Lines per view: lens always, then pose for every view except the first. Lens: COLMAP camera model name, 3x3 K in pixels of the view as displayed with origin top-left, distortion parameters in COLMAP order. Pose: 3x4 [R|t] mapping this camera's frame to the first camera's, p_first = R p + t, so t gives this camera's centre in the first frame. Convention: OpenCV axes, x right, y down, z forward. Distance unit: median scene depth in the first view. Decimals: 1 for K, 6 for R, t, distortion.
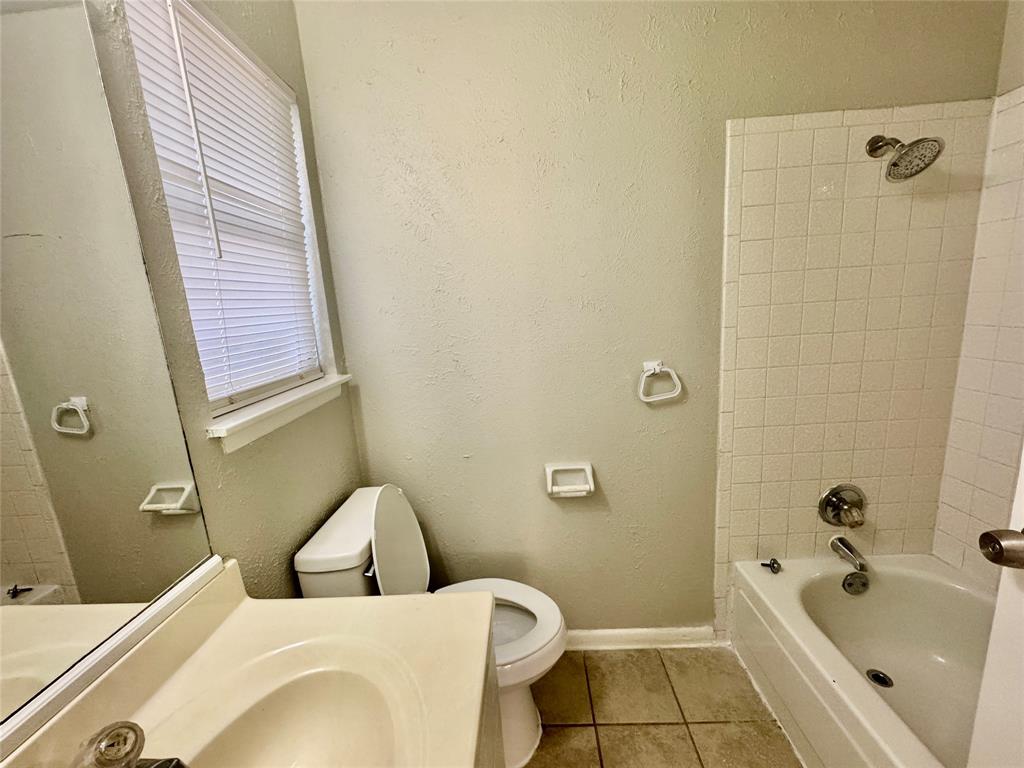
lens RADIAL K [[406.9, 0, 510.2], [0, 406.9, 382.7], [0, 0, 1]] dist [-0.003057, 0.000208]
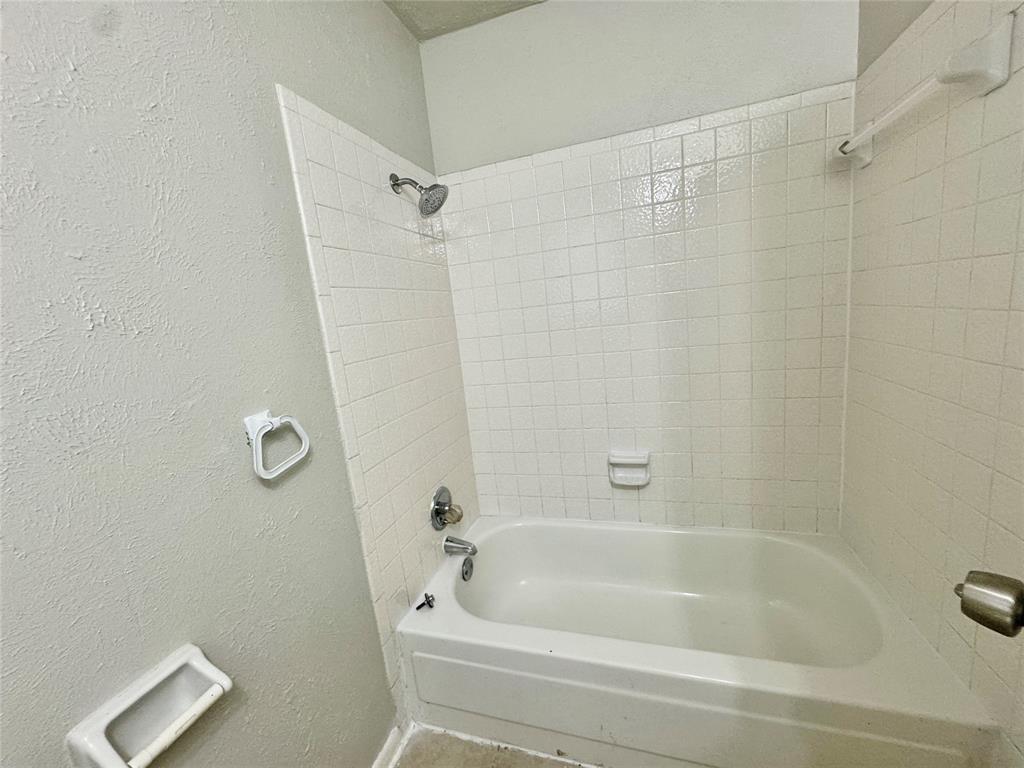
lens RADIAL K [[406.9, 0, 512.7], [0, 406.9, 383.4], [0, 0, 1]] dist [-0.003057, 0.000208]
pose [[0.274281, -0.127606, 0.953146, -0.123618], [0.265007, 0.962808, 0.052640, -0.026052], [-0.924414, 0.238153, 0.297897, 0.444231]]
